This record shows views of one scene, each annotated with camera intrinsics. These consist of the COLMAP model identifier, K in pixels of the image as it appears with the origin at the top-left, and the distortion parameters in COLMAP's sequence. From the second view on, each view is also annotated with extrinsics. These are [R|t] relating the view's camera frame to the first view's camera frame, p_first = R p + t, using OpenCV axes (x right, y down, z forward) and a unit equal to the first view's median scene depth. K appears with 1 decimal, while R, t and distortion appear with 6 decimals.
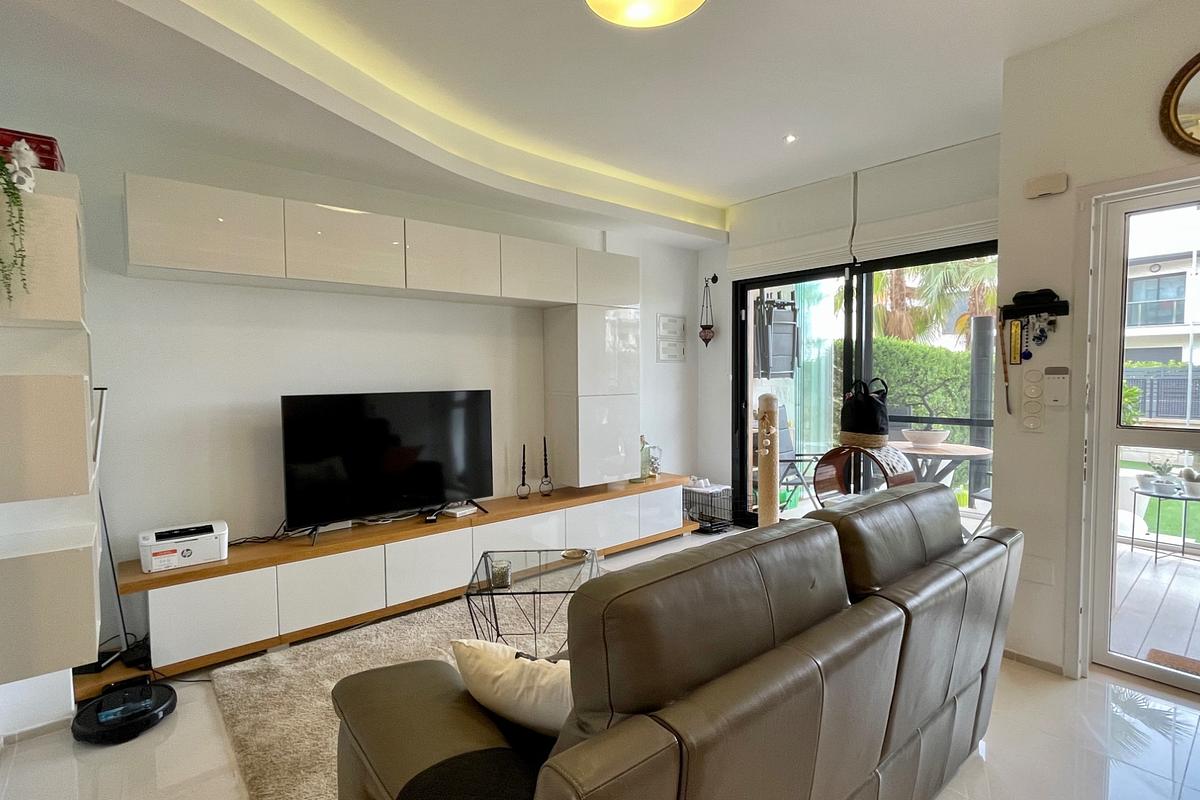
lens RADIAL K [[576.2, 0, 600.0], [0, 576.2, 400.0], [0, 0, 1]] dist [-0.002771, -0.000012]
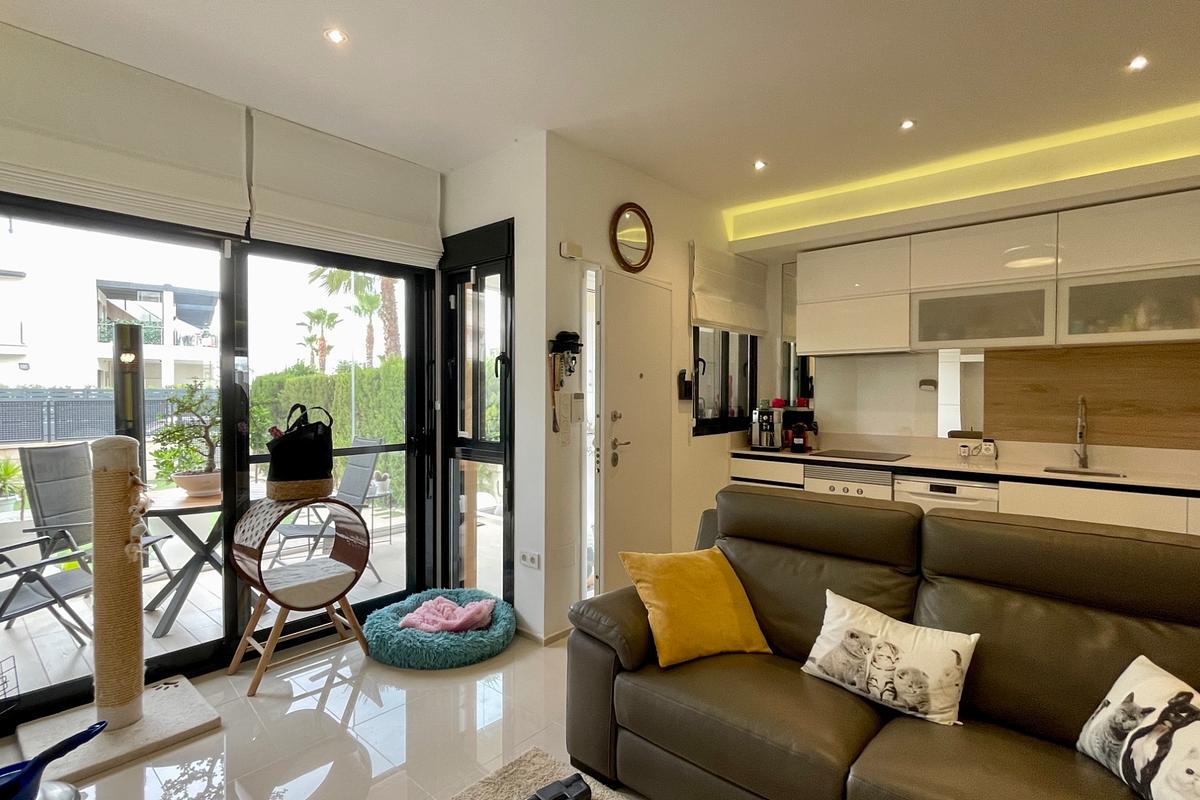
lens RADIAL K [[581.2, 0, 594.2], [0, 581.2, 400.8], [0, 0, 1]] dist [-0.009974, 0.008905]
pose [[-0.164070, -0.008558, 0.986412, -0.314389], [0.042205, 0.998986, 0.015687, -0.036618], [-0.985545, 0.044206, -0.163543, 0.731628]]
